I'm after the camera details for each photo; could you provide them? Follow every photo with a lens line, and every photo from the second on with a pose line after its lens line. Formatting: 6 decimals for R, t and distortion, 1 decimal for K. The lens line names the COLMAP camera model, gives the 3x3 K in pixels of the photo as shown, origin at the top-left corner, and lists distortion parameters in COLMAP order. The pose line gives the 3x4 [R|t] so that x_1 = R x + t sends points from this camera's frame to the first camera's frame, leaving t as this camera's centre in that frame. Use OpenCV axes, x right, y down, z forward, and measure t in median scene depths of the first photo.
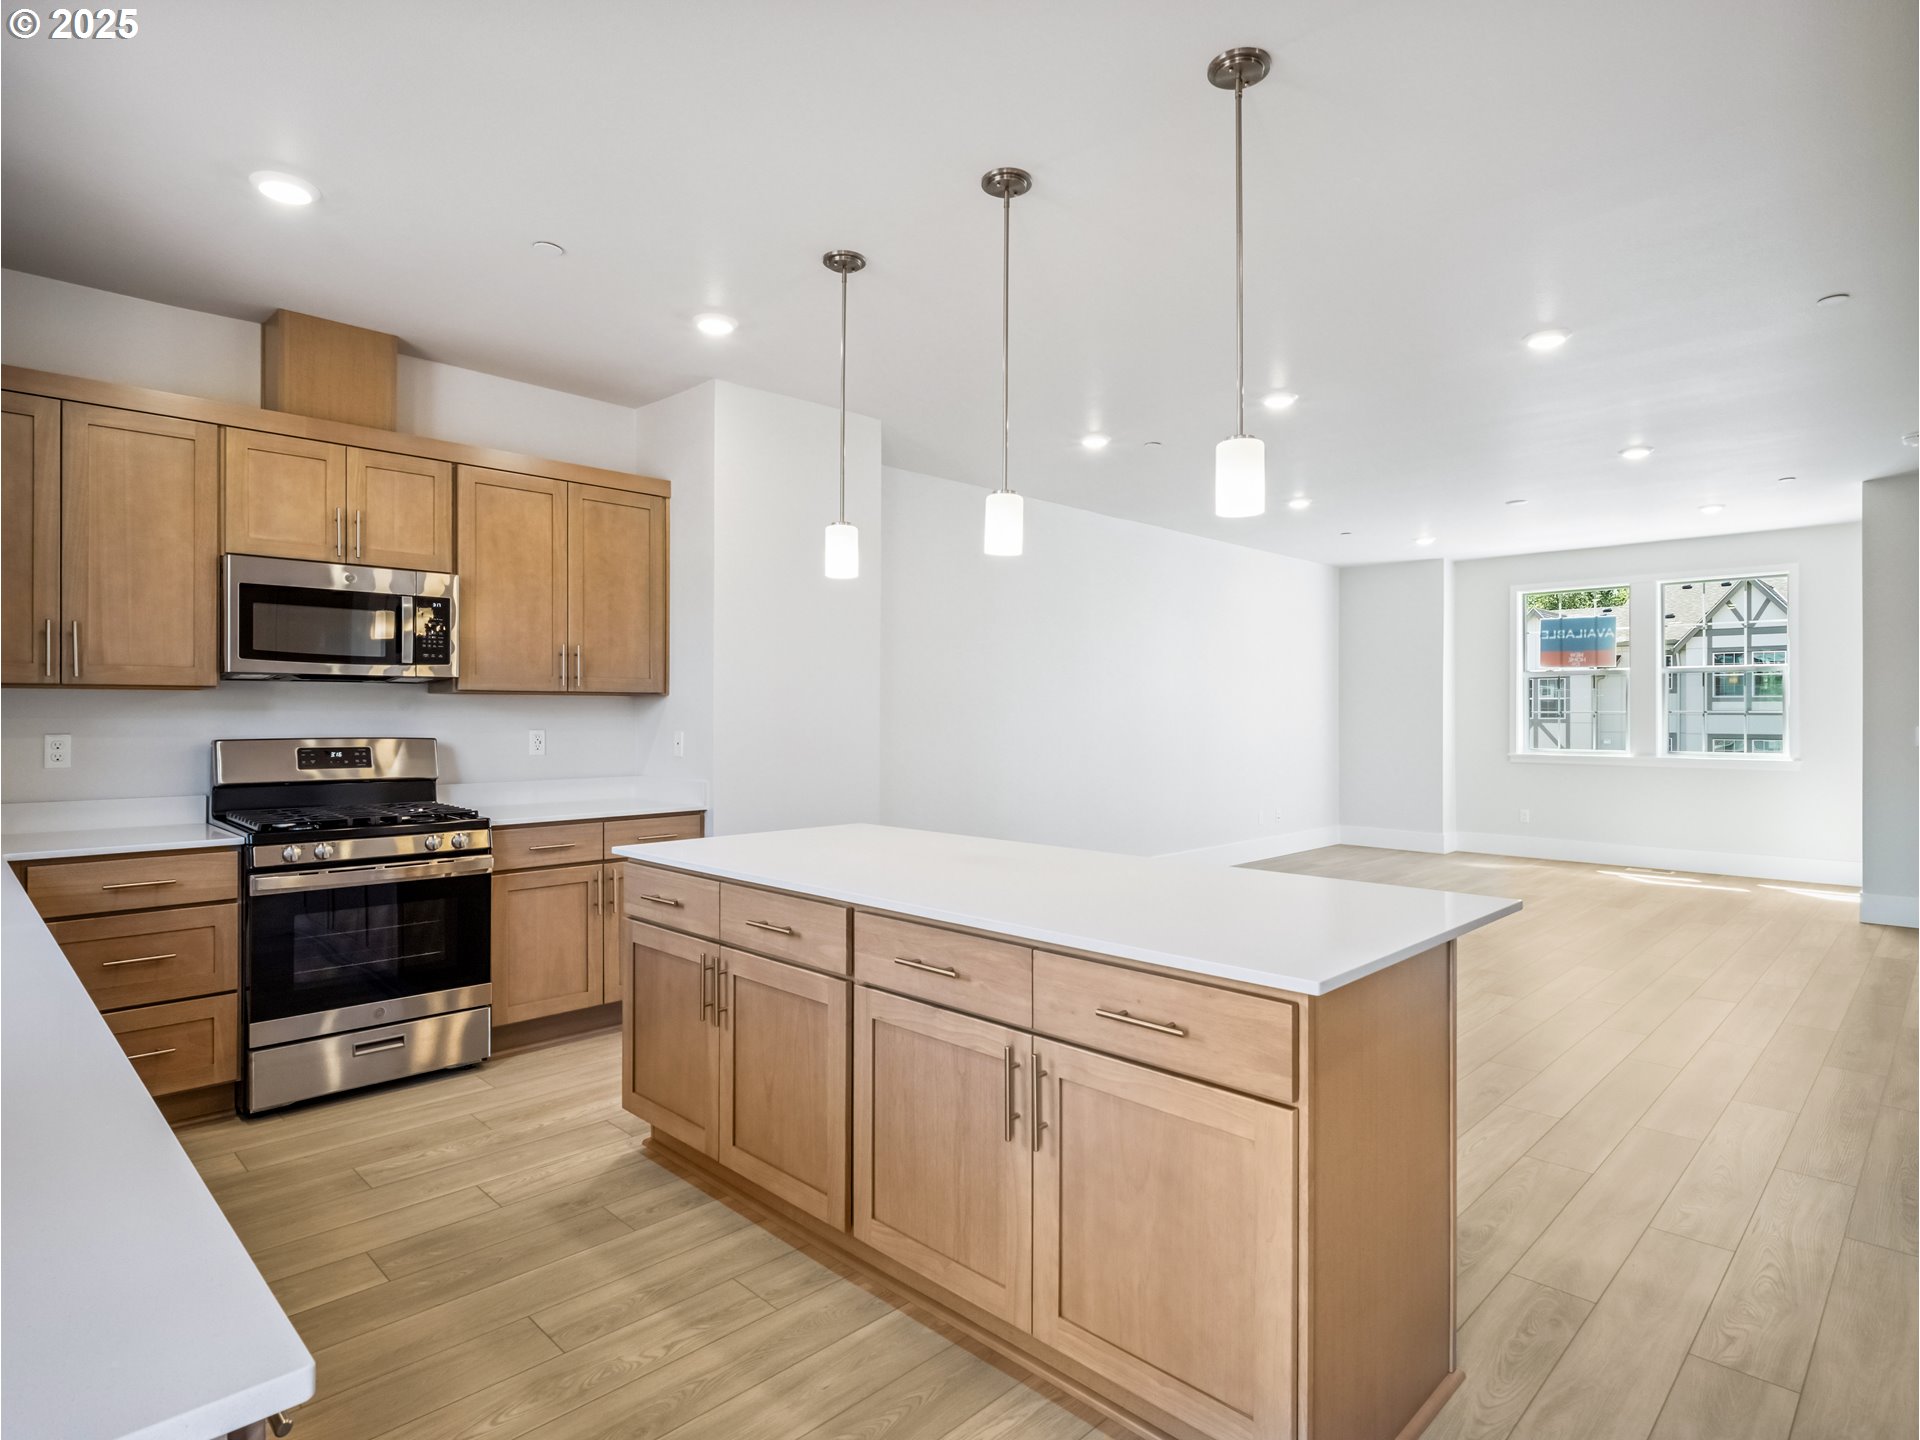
lens RADIAL K [[1038.5, 0, 963.1], [0, 1038.5, 723.1], [0, 0, 1]] dist [-0.003500, -0.006876]
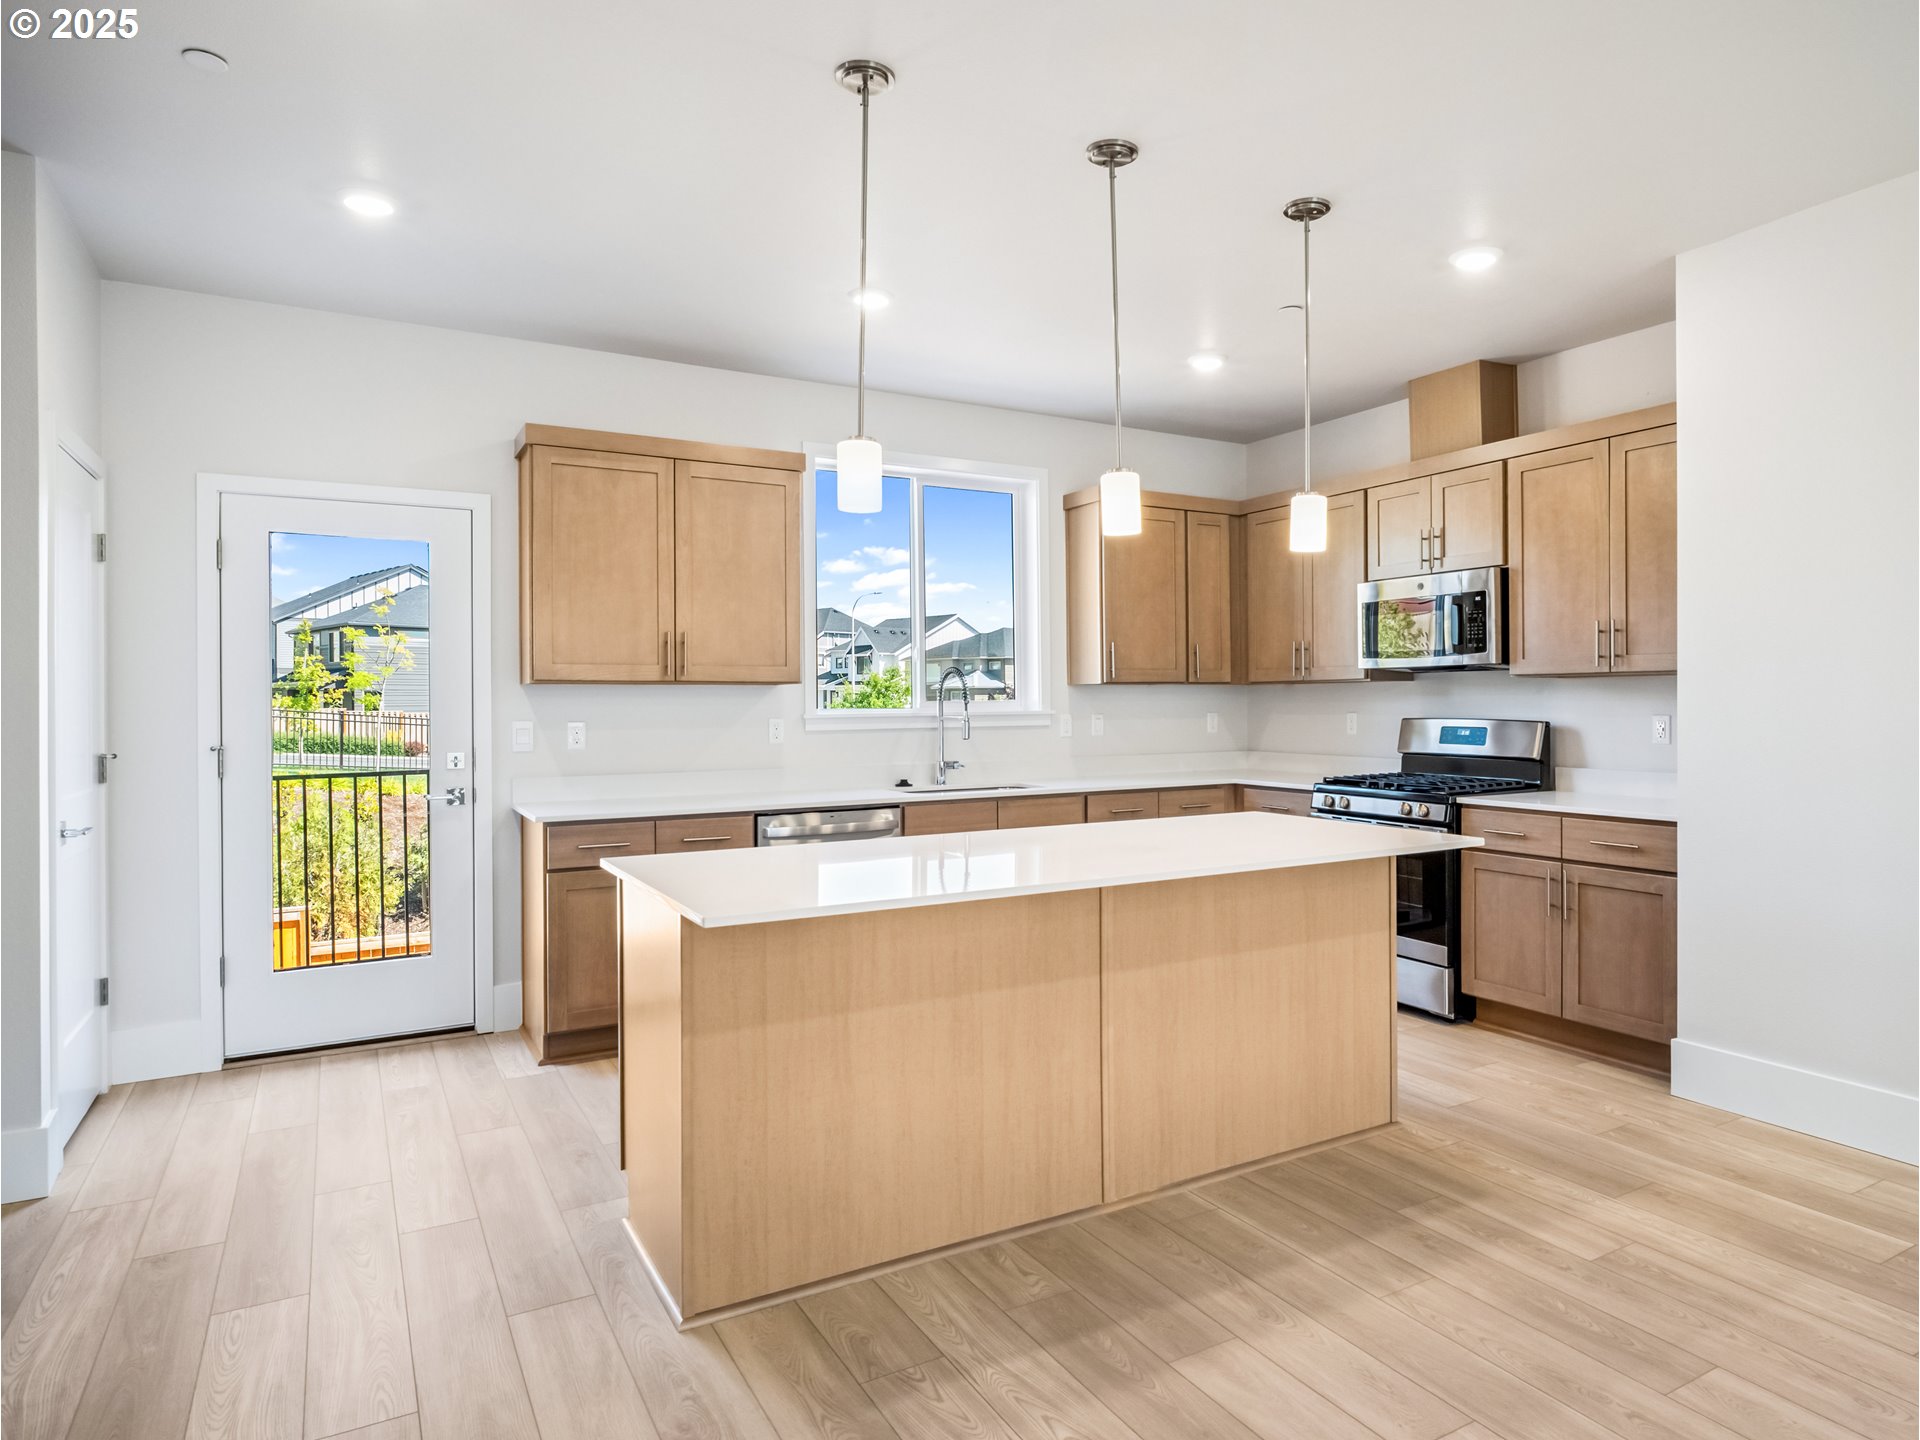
lens RADIAL K [[1132.0, 0, 1004.5], [0, 1132.0, 675.8], [0, 0, 1]] dist [0.013214, -0.004763]
pose [[-0.257209, -0.019313, -0.966163, 0.743249], [0.000421, 0.999798, -0.020098, -0.007910], [0.966356, -0.005576, -0.257149, 0.784976]]
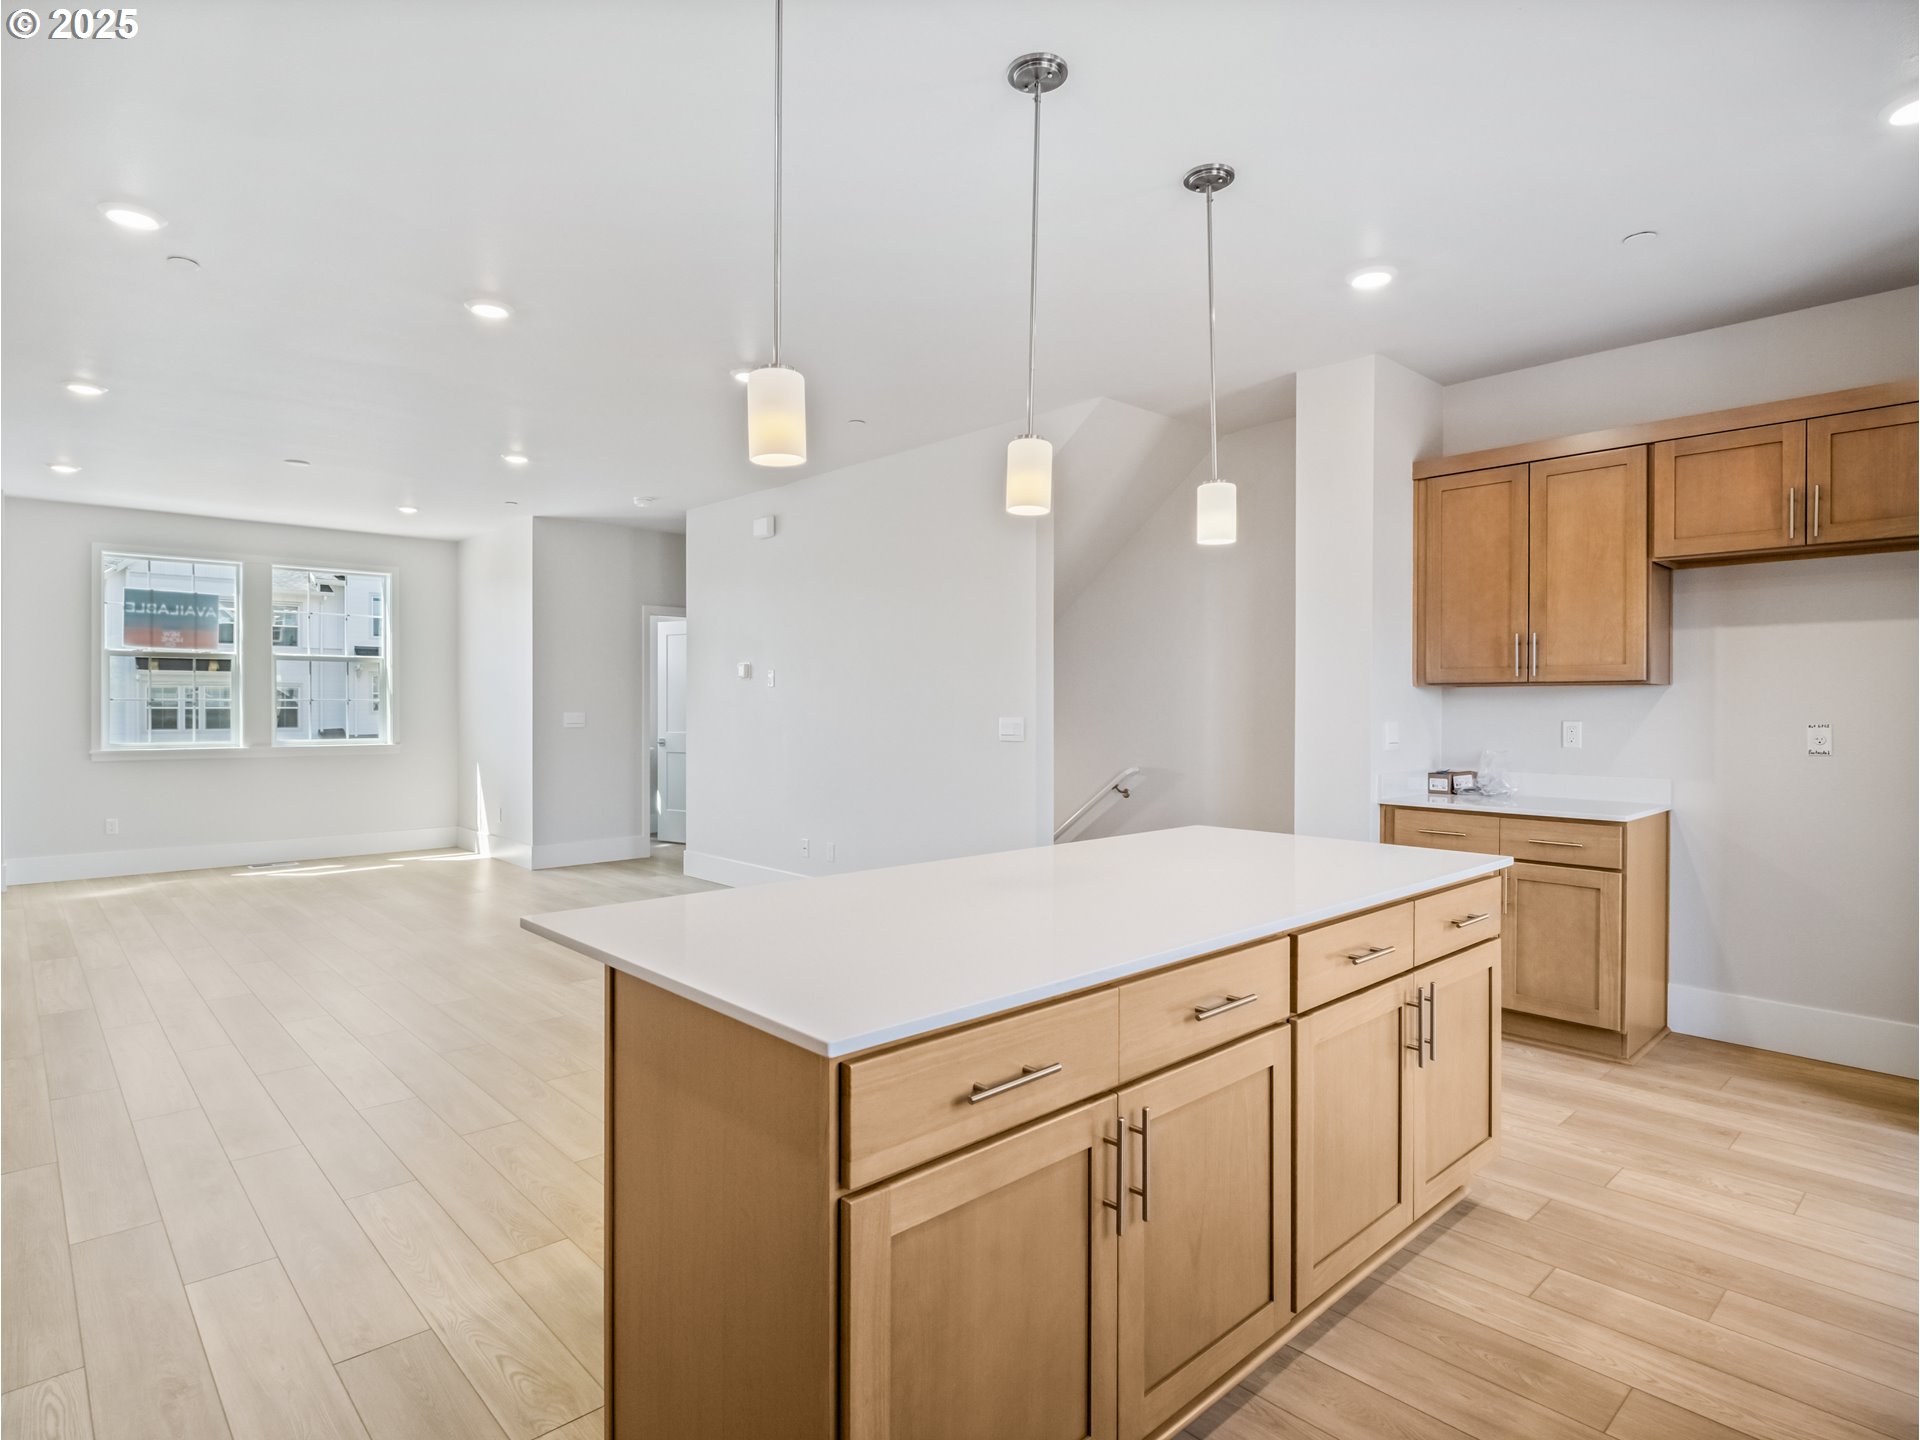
lens RADIAL K [[1038.5, 0, 948.0], [0, 1038.5, 716.1], [0, 0, 1]] dist [-0.003500, -0.006876]
pose [[0.038277, -0.010203, 0.999215, -0.554261], [0.005183, 0.999936, 0.010012, -0.005690], [-0.999254, 0.004796, 0.038328, 0.716761]]
